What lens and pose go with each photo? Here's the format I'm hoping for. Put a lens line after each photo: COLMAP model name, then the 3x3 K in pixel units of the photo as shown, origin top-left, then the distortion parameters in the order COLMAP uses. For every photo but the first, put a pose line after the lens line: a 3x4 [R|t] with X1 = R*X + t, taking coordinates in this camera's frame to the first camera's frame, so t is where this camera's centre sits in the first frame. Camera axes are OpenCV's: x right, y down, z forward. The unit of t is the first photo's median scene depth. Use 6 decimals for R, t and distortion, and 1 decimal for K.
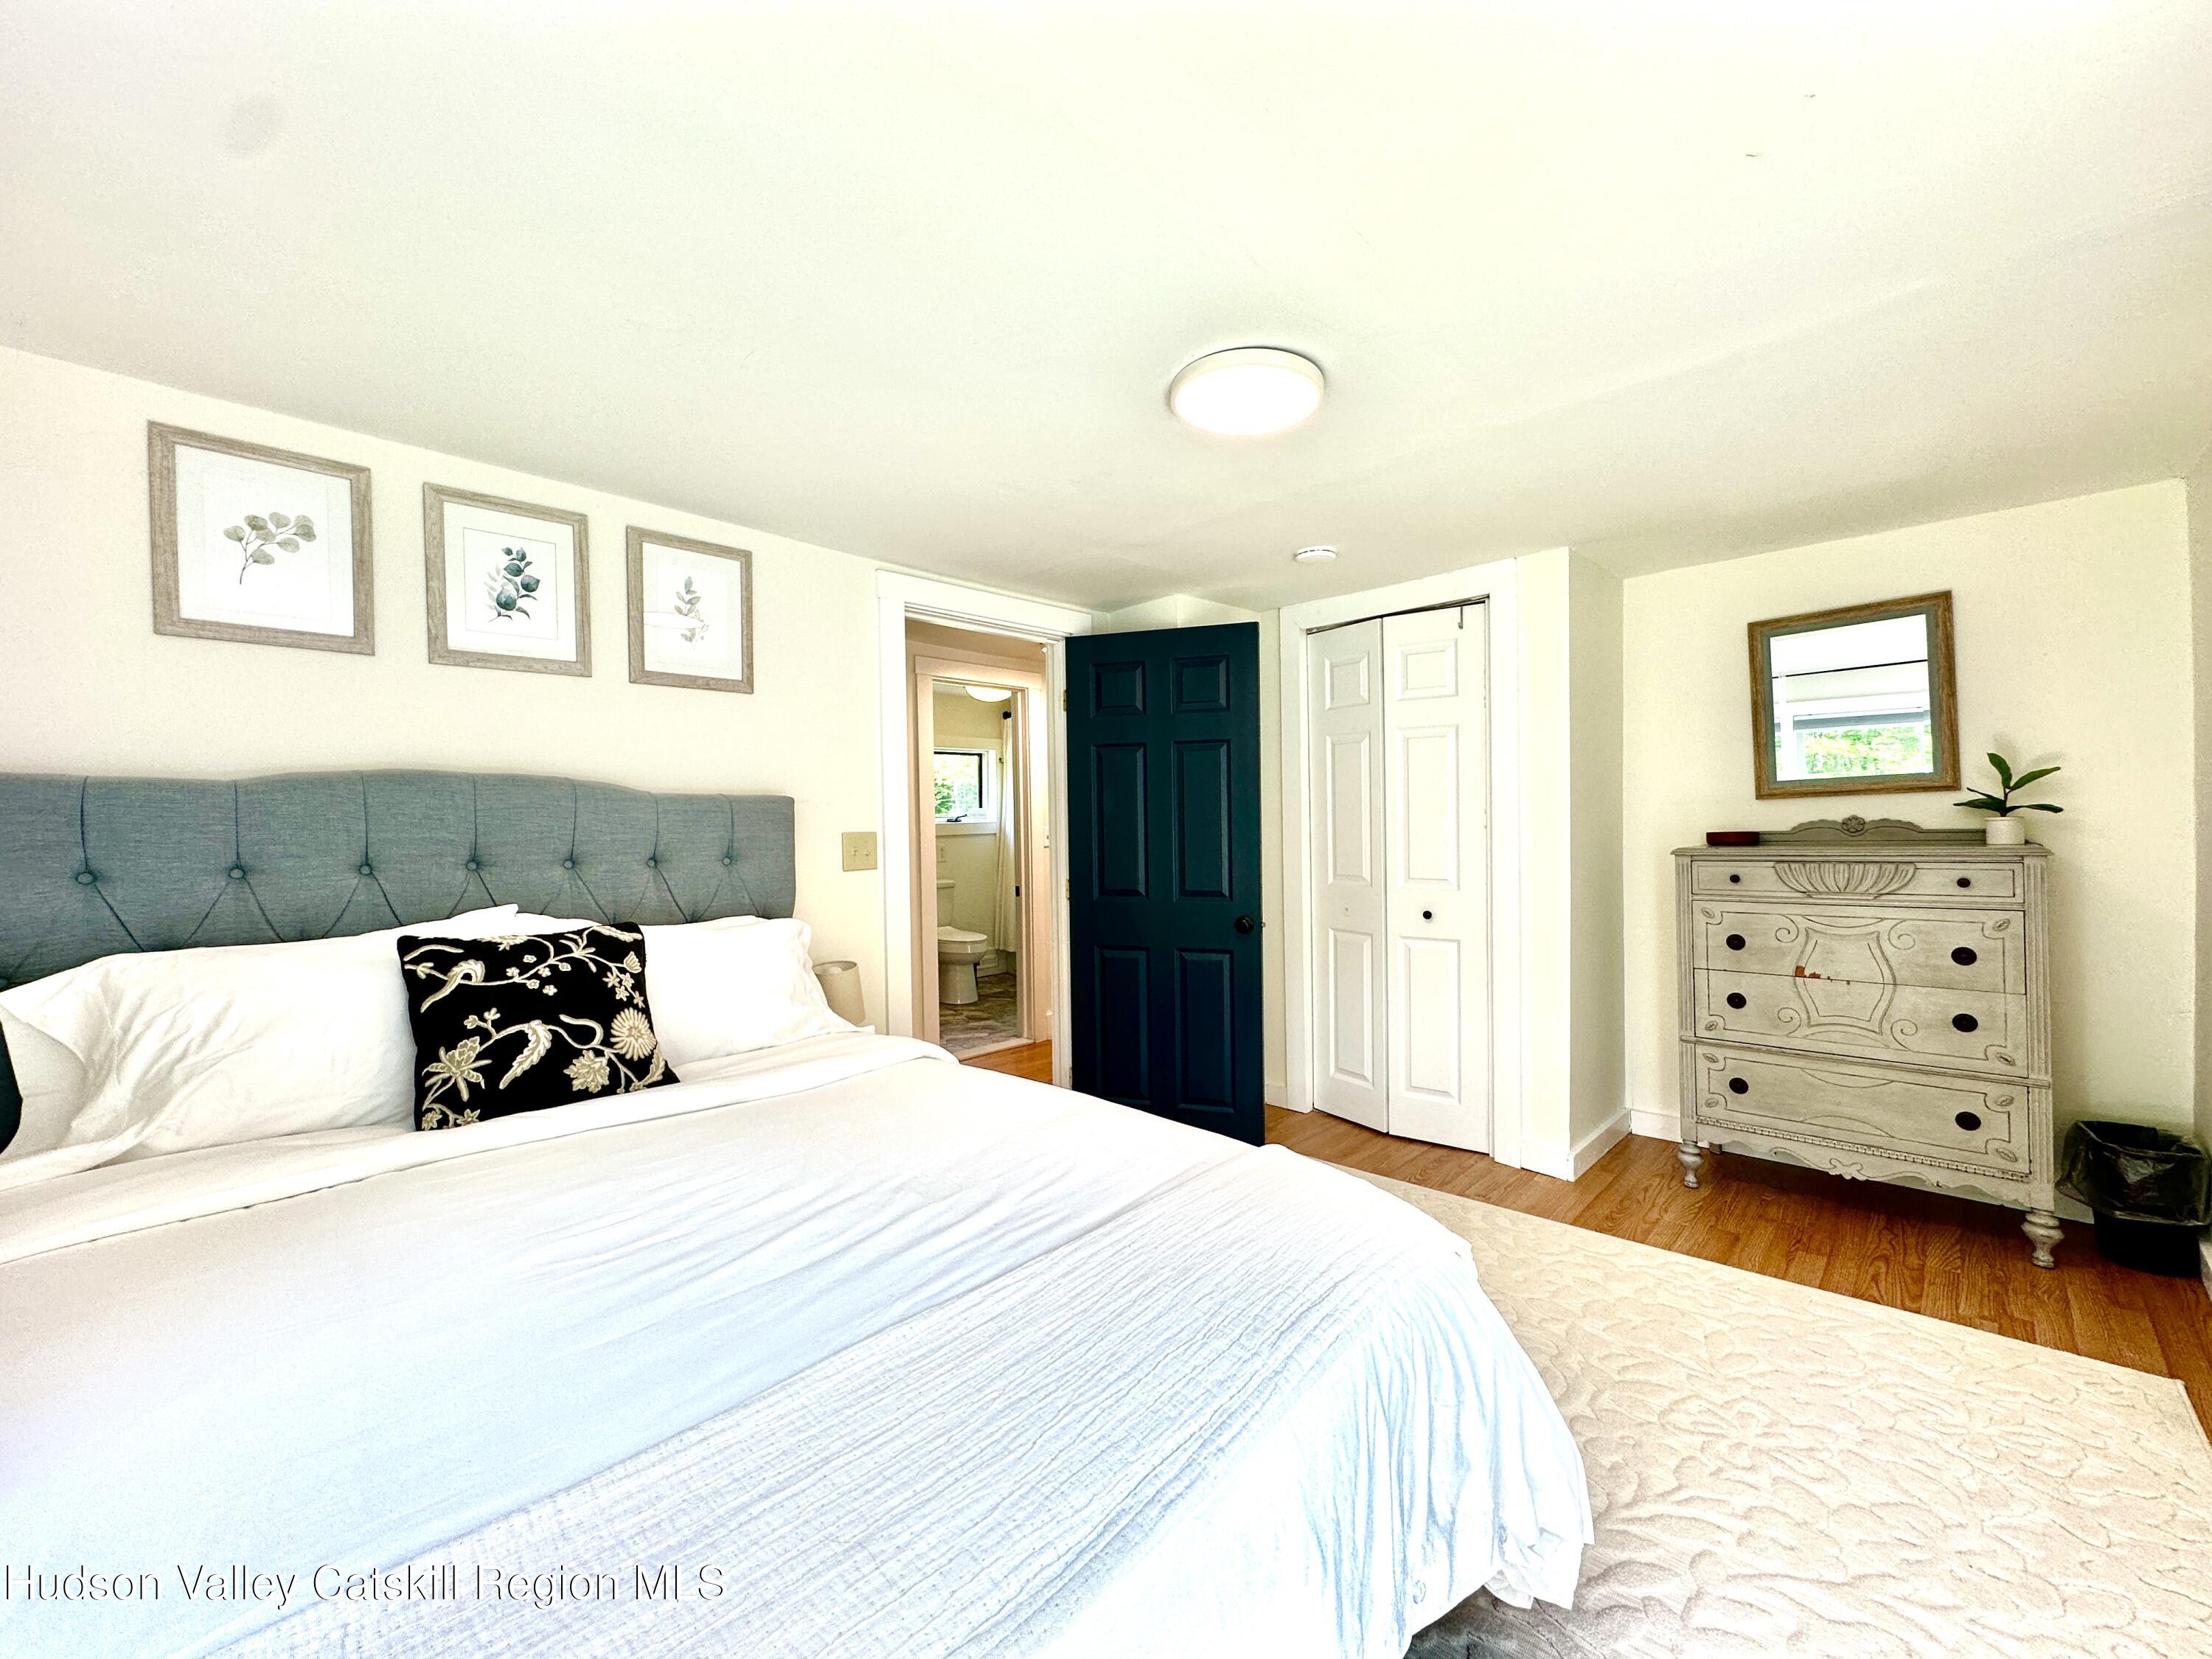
lens RADIAL K [[887.0, 0, 1109.0], [0, 887.0, 828.3], [0, 0, 1]] dist [0.003345, -0.000481]
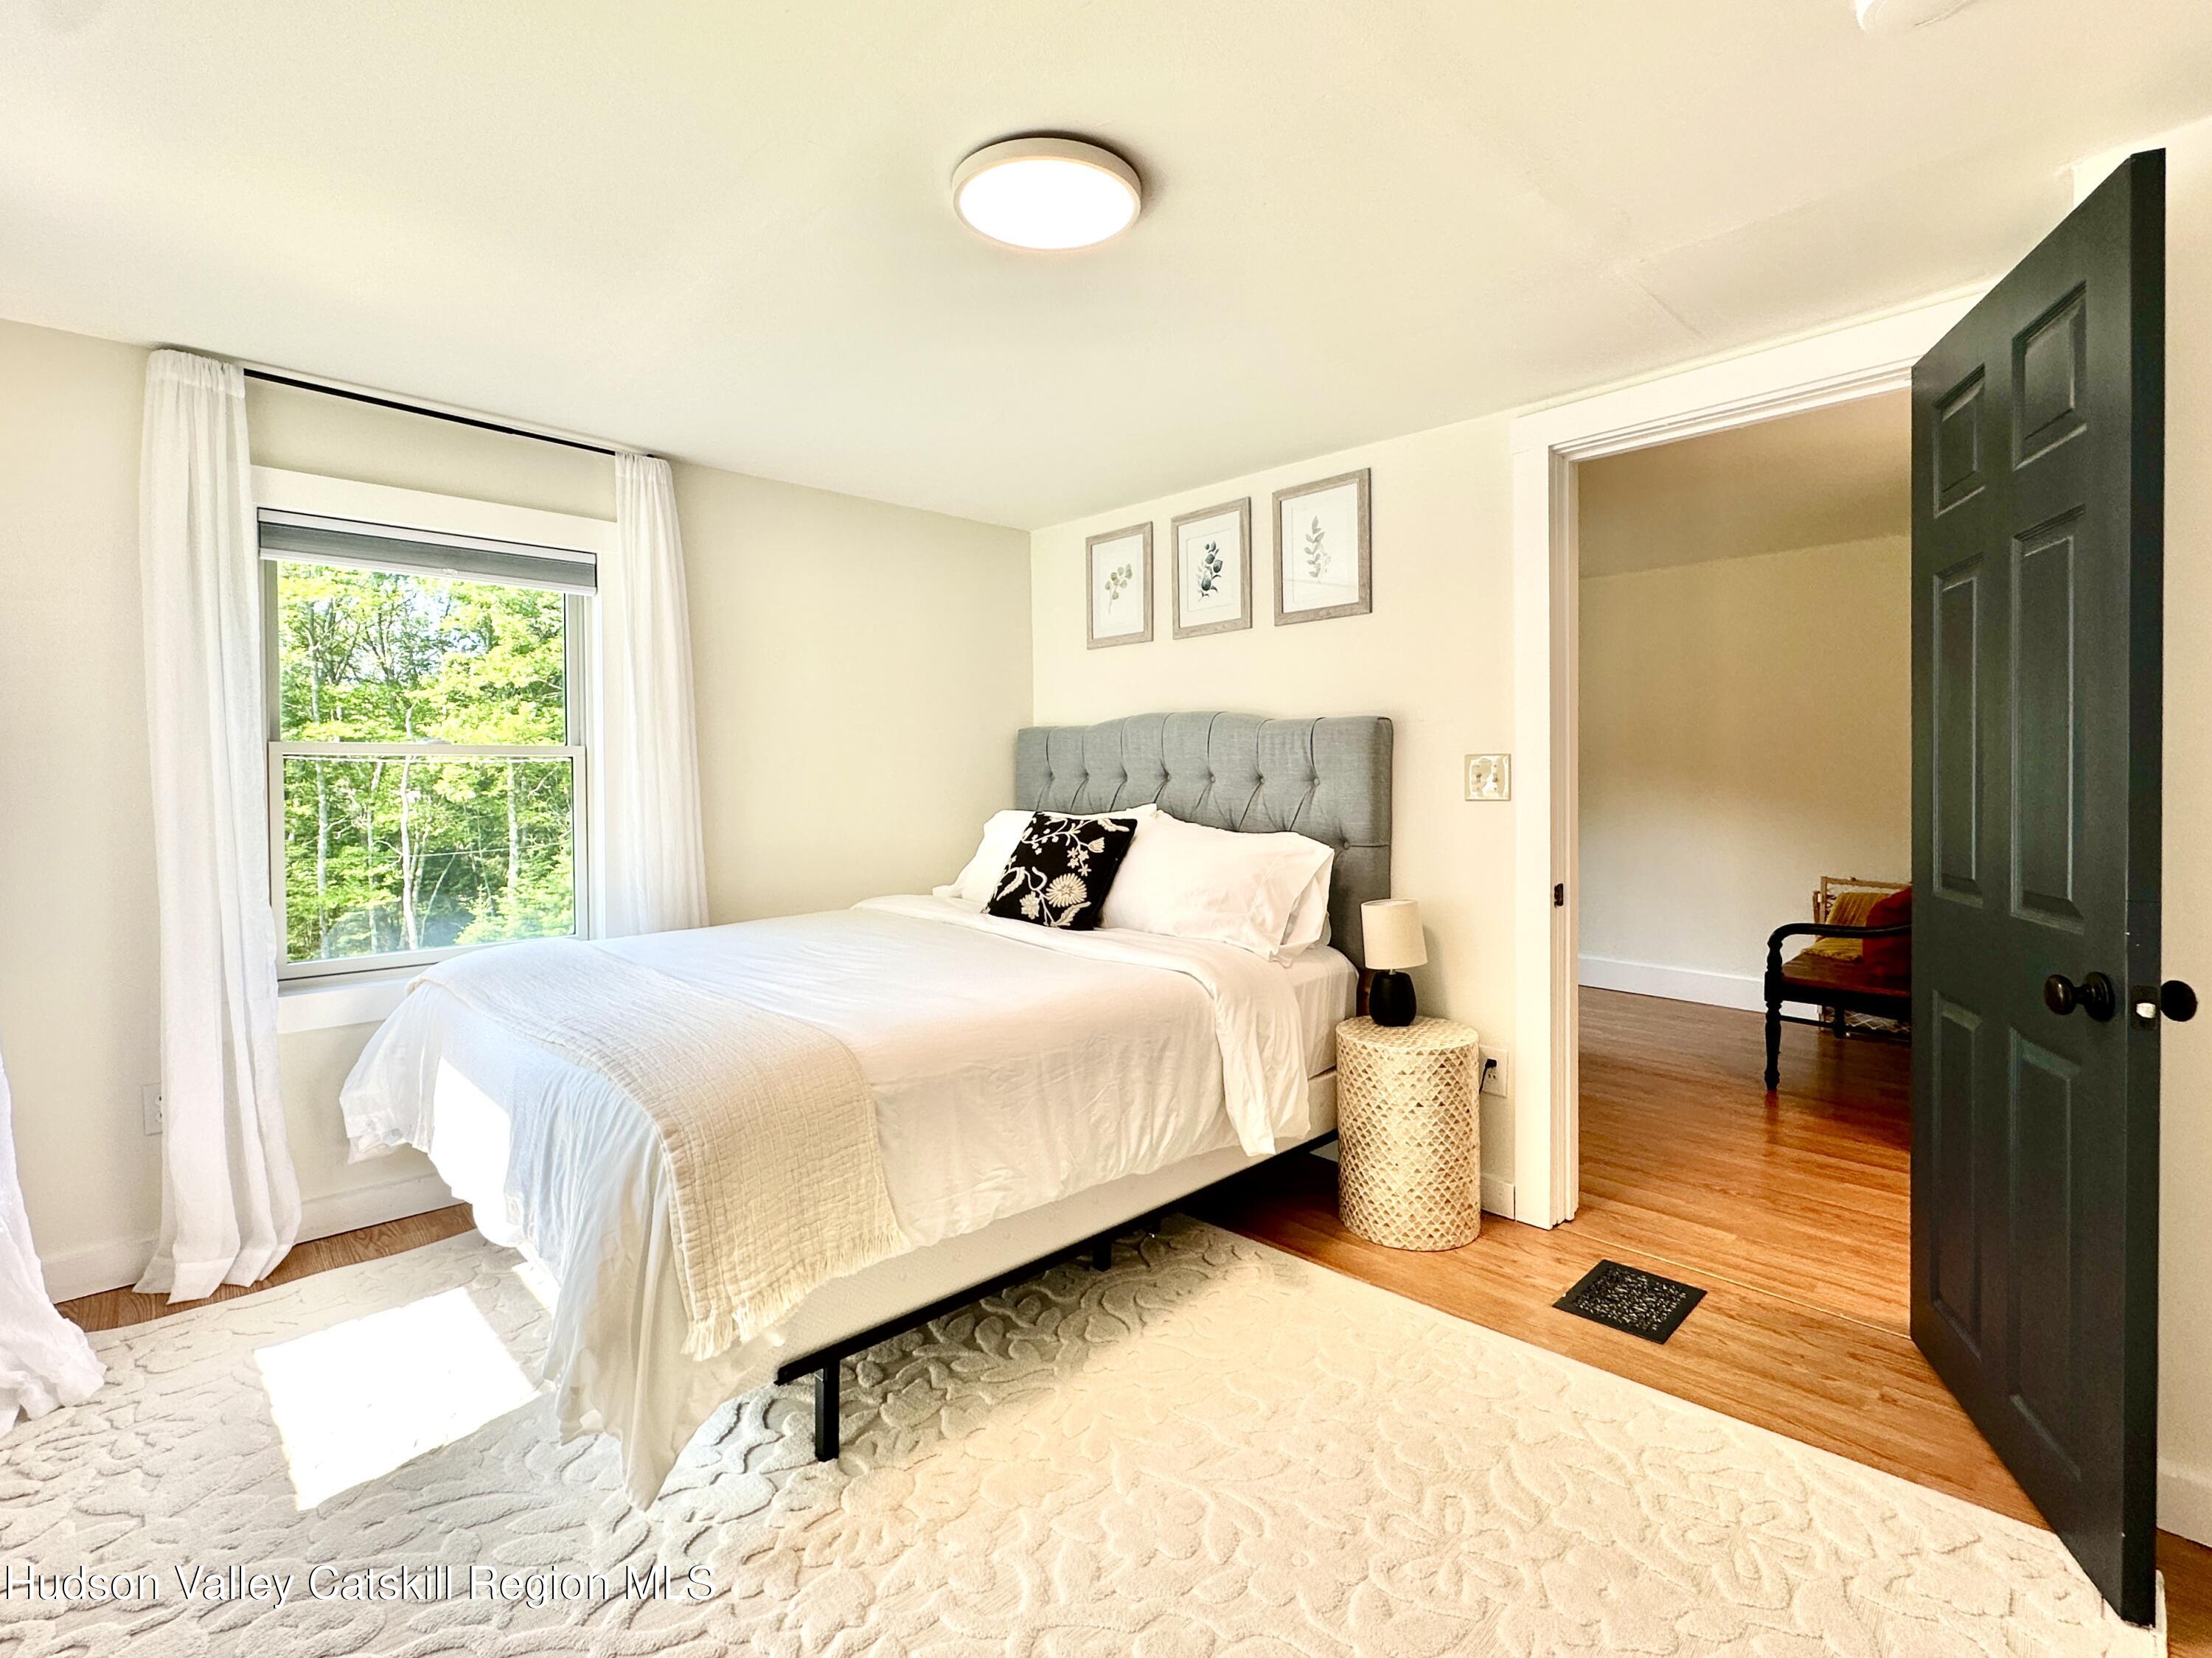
lens RADIAL K [[1012.6, 0, 1108.6], [0, 1012.6, 805.7], [0, 0, 1]] dist [-0.001778, -0.000030]
pose [[-0.046106, 0.042124, -0.998048, 0.903130], [-0.006949, 0.999073, 0.042488, 0.018819], [0.998912, 0.008894, -0.045771, 0.940015]]
